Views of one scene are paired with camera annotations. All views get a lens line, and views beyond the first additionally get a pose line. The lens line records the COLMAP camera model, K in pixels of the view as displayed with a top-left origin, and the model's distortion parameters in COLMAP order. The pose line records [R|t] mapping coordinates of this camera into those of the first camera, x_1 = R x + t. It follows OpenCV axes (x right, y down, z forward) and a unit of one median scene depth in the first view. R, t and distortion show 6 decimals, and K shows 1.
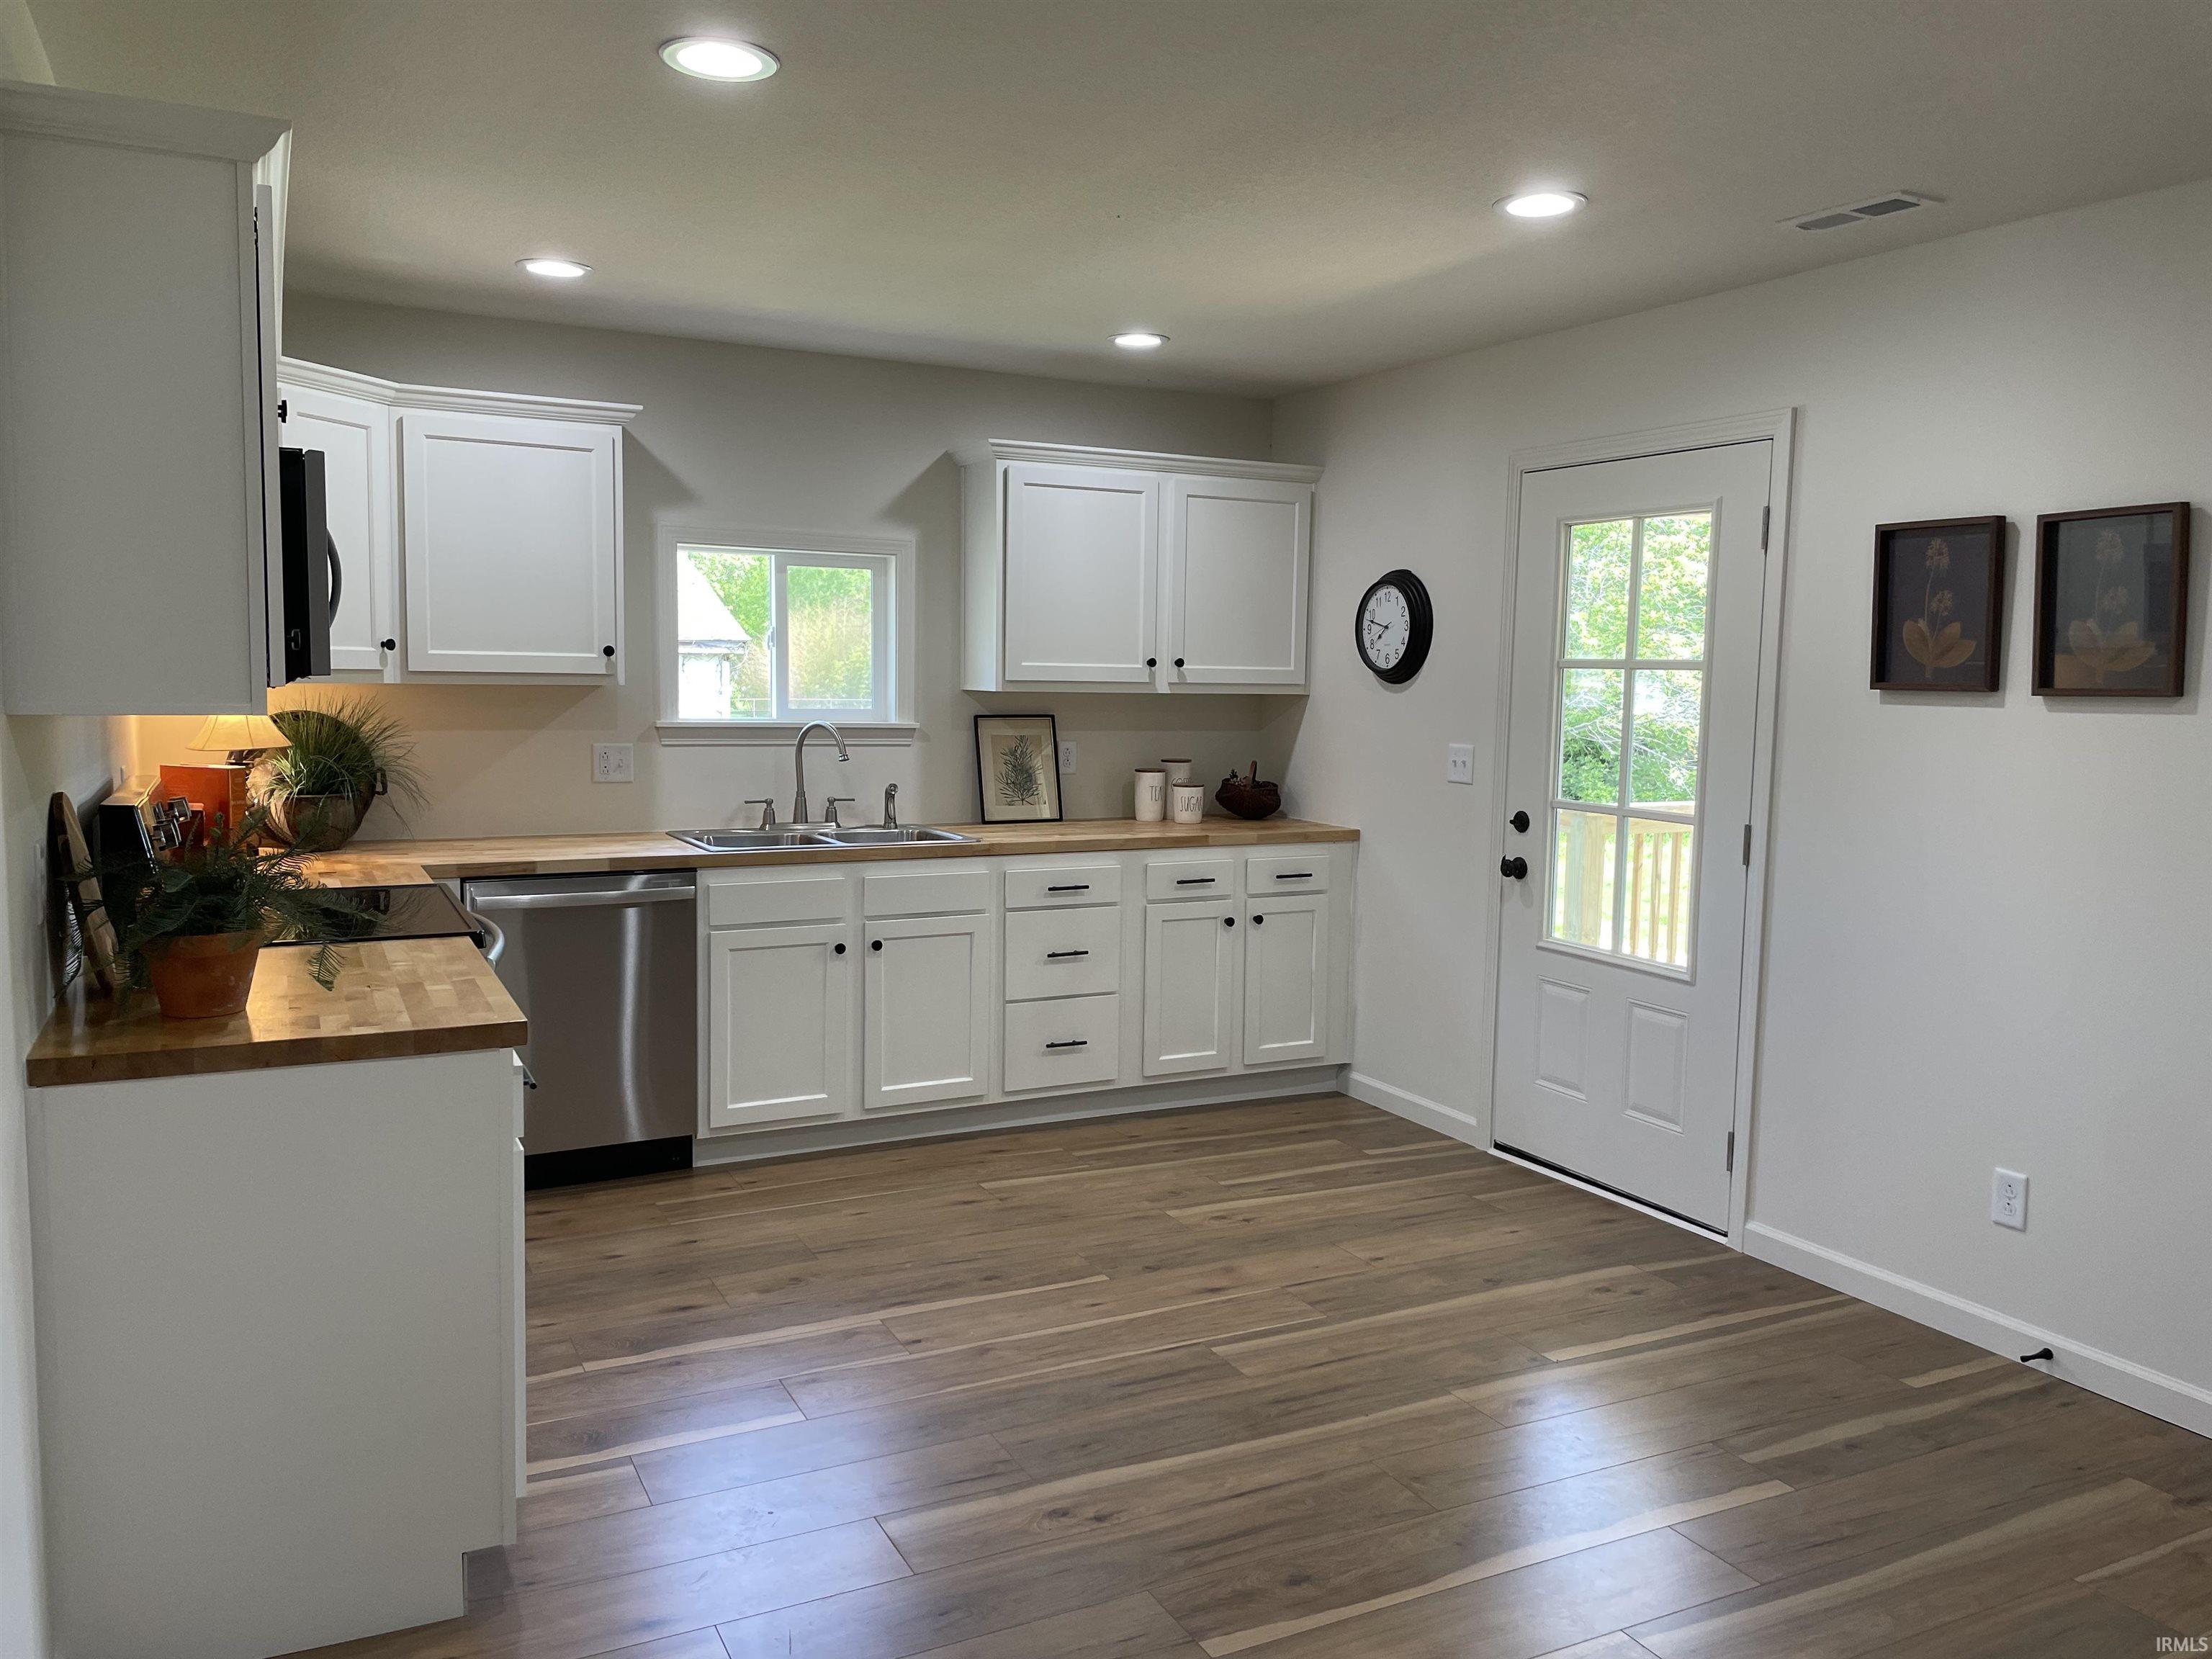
lens RADIAL K [[1690.5, 0, 1104.1], [0, 1690.5, 819.8], [0, 0, 1]] dist [0.100145, -0.126035]
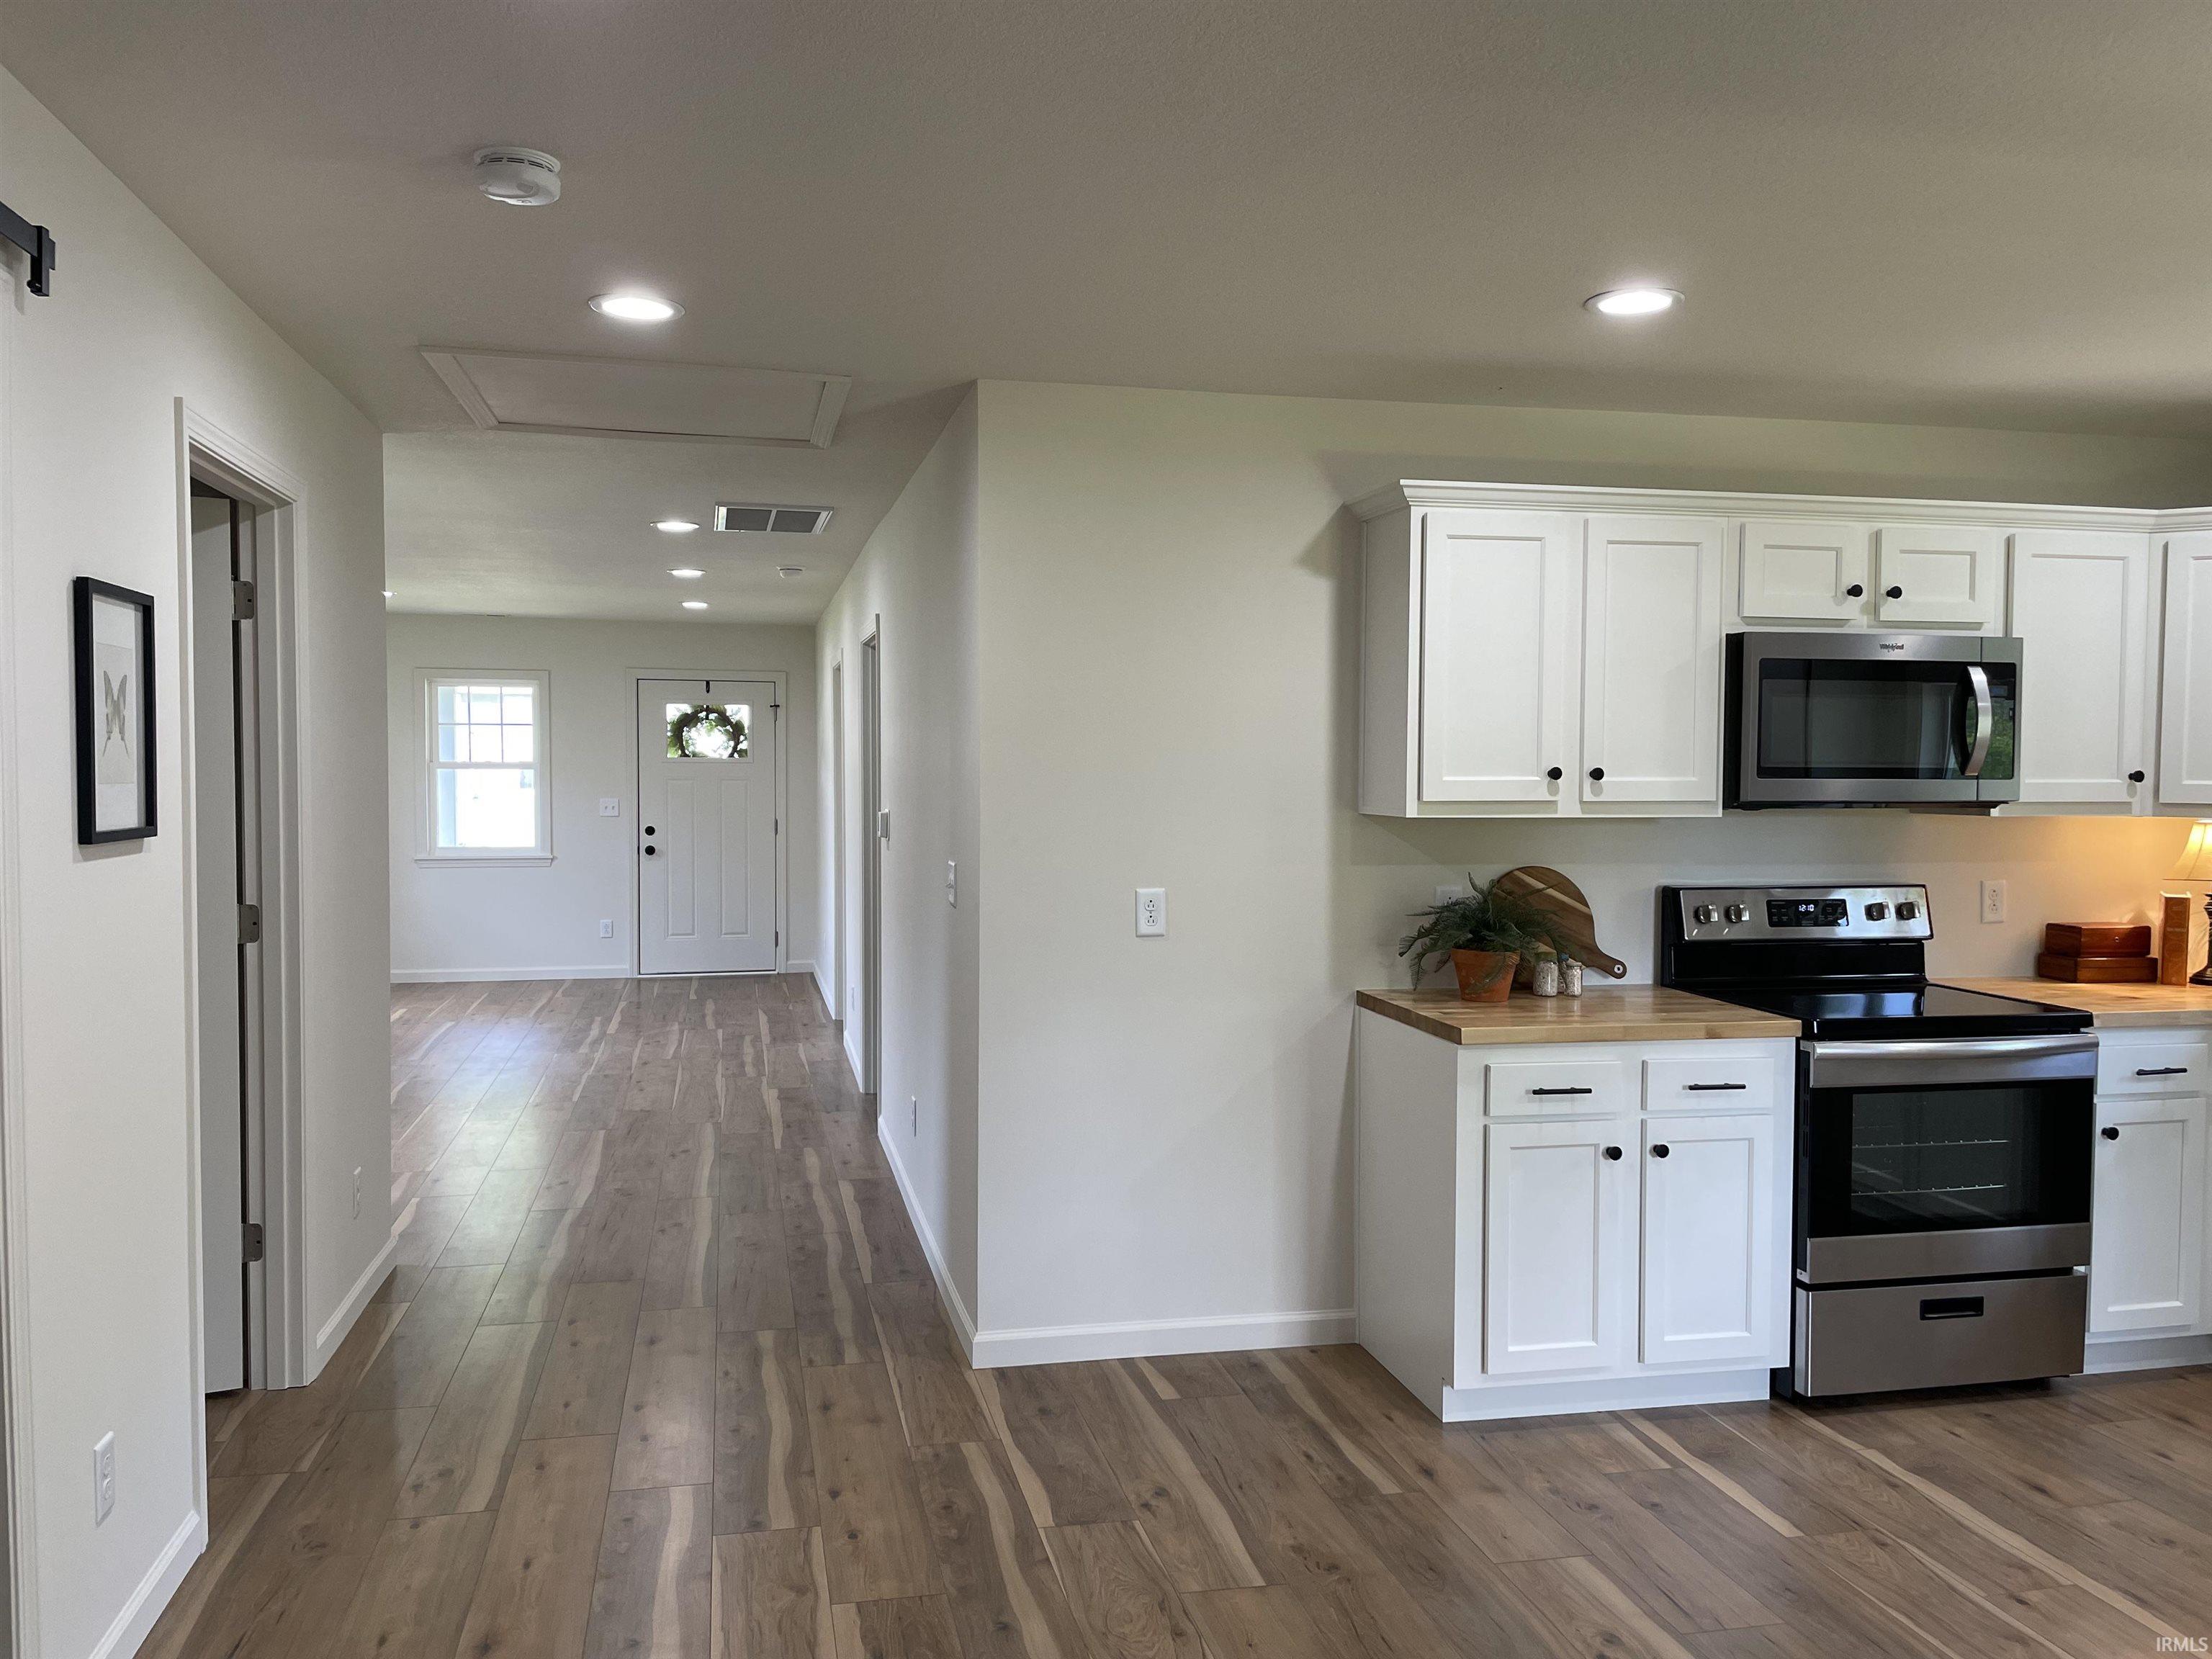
lens RADIAL K [[1690.5, 0, 1104.1], [0, 1690.5, 819.8], [0, 0, 1]] dist [0.100145, -0.126035]
pose [[-0.241124, 0.015836, -0.970365, 0.618628], [-0.103838, 0.993706, 0.042020, -0.048001], [0.964923, 0.110893, -0.237962, 0.554966]]
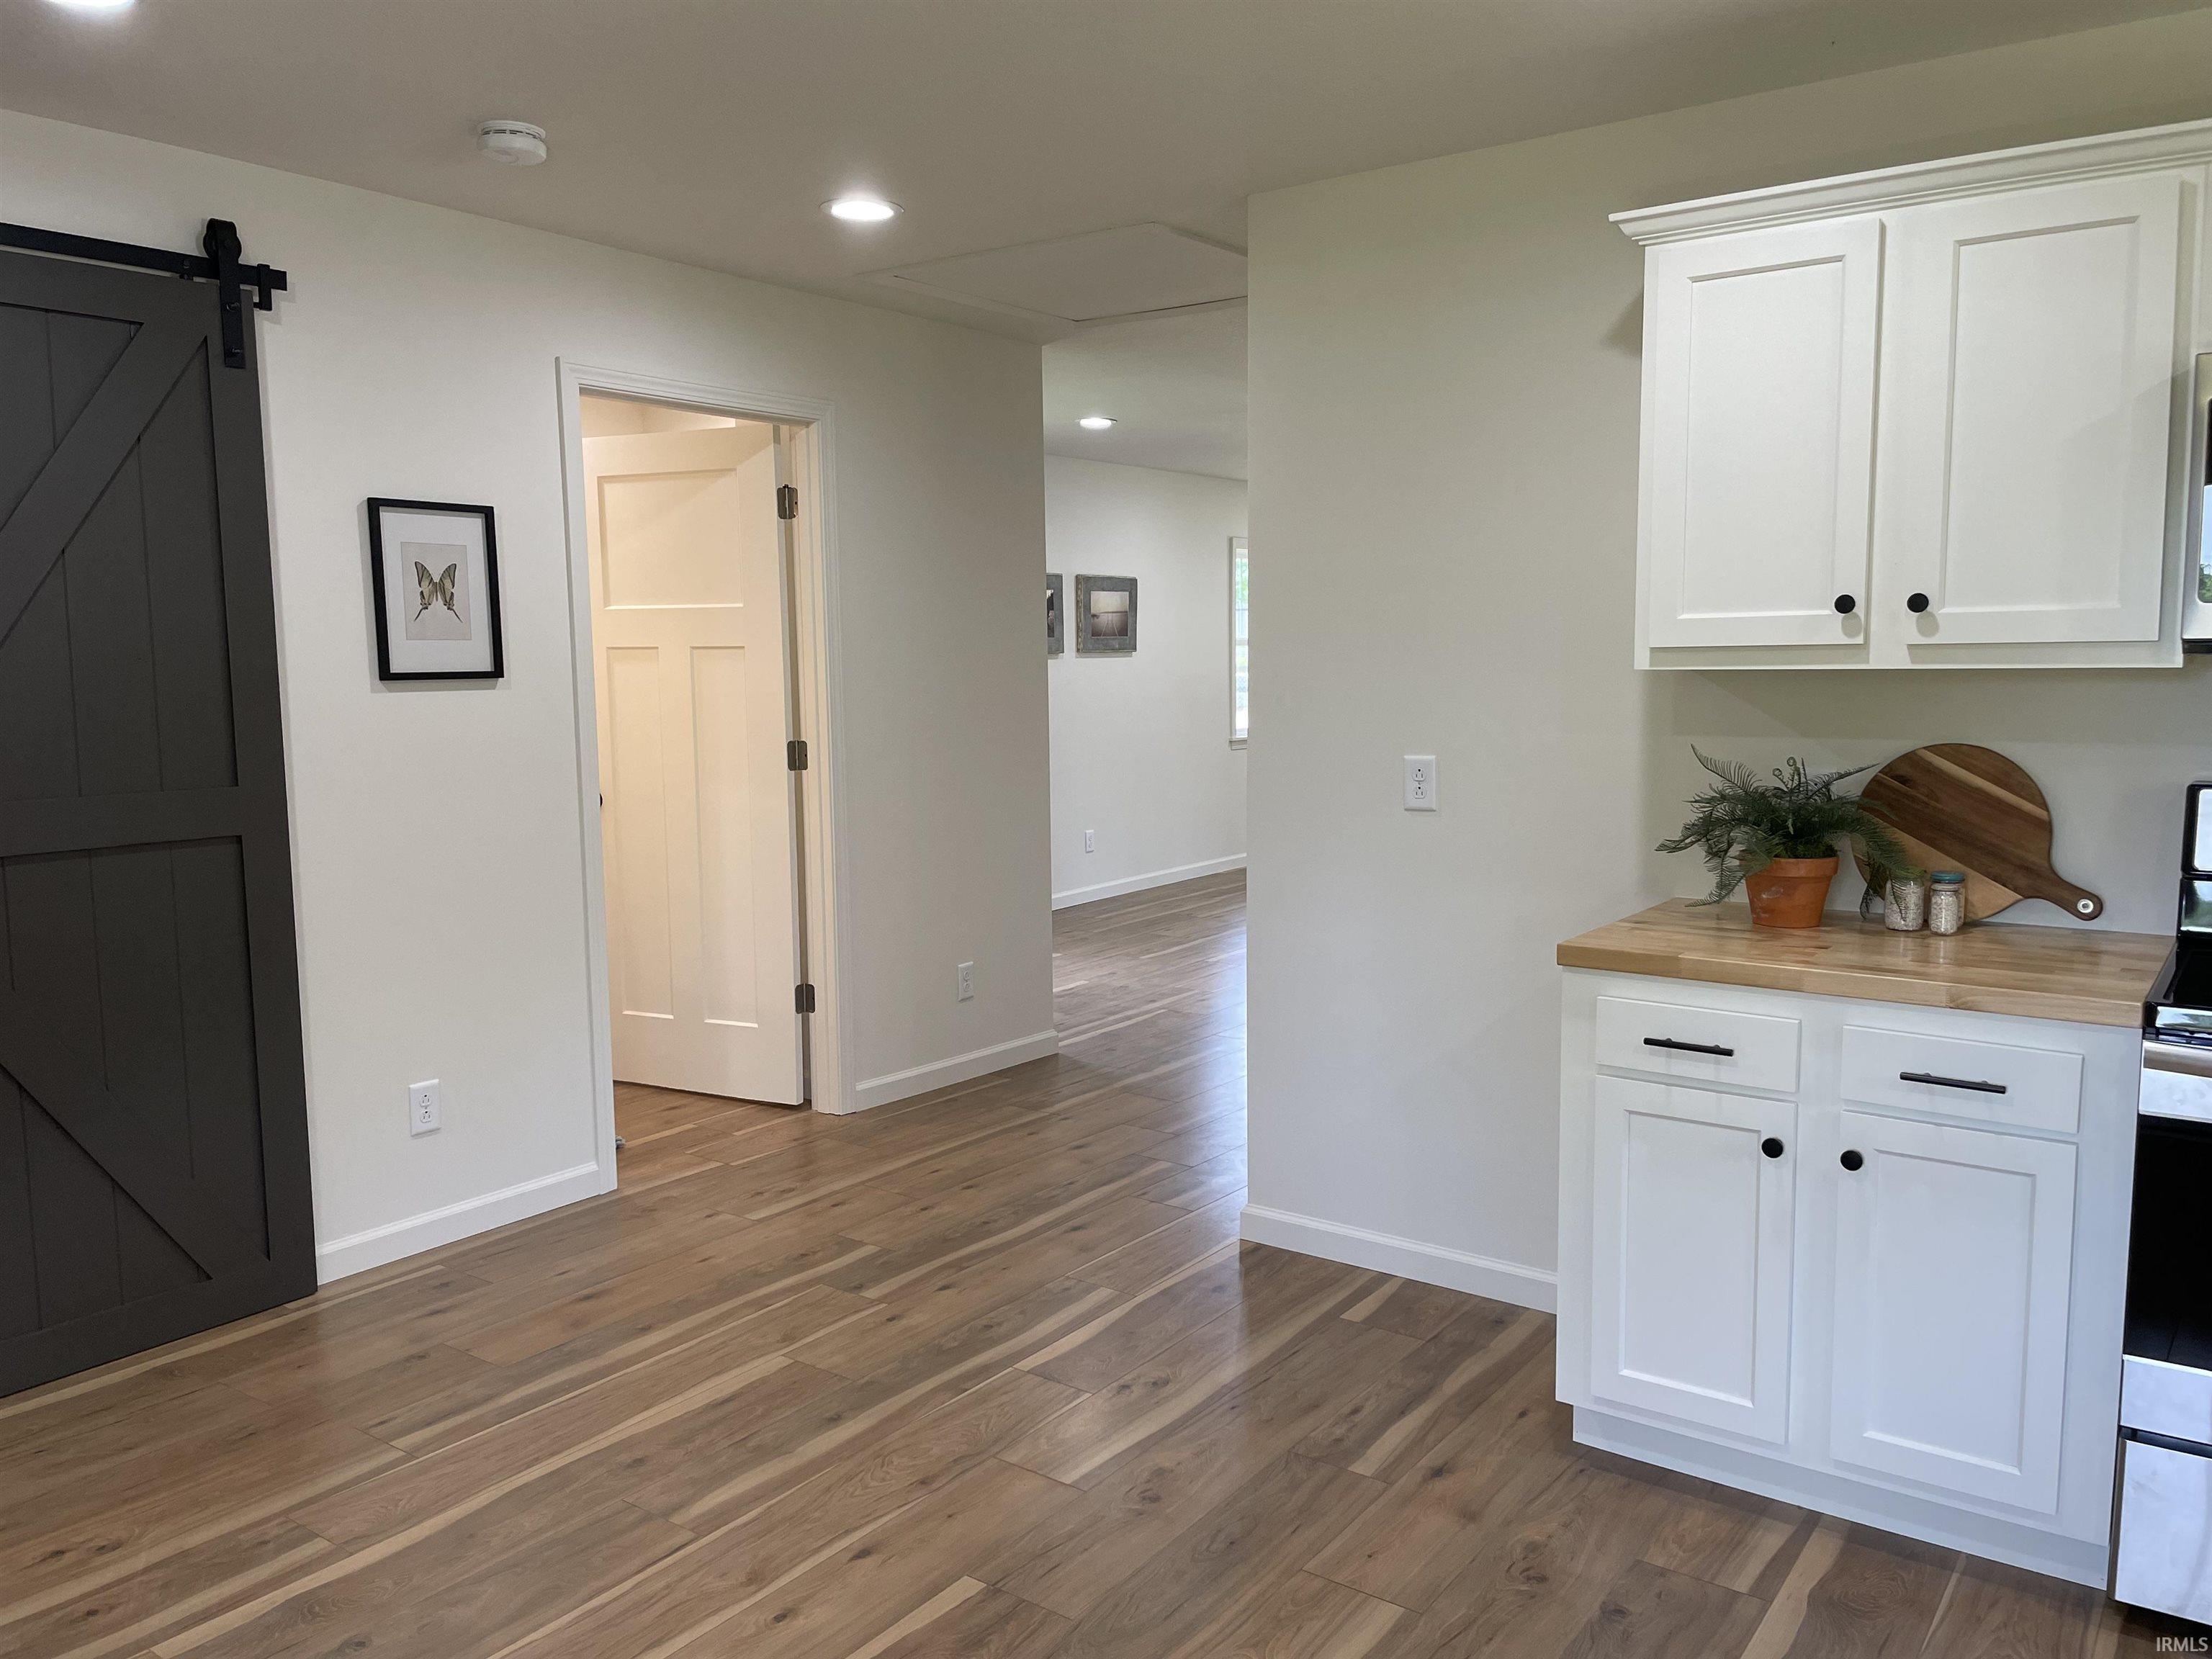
lens RADIAL K [[1678.6, 0, 1091.4], [0, 1678.6, 829.3], [0, 0, 1]] dist [0.091999, -0.115757]
pose [[-0.889091, 0.042793, -0.455725, 0.235489], [-0.047641, 0.981561, 0.185115, -0.078907], [0.455244, 0.186295, -0.870659, 0.975746]]
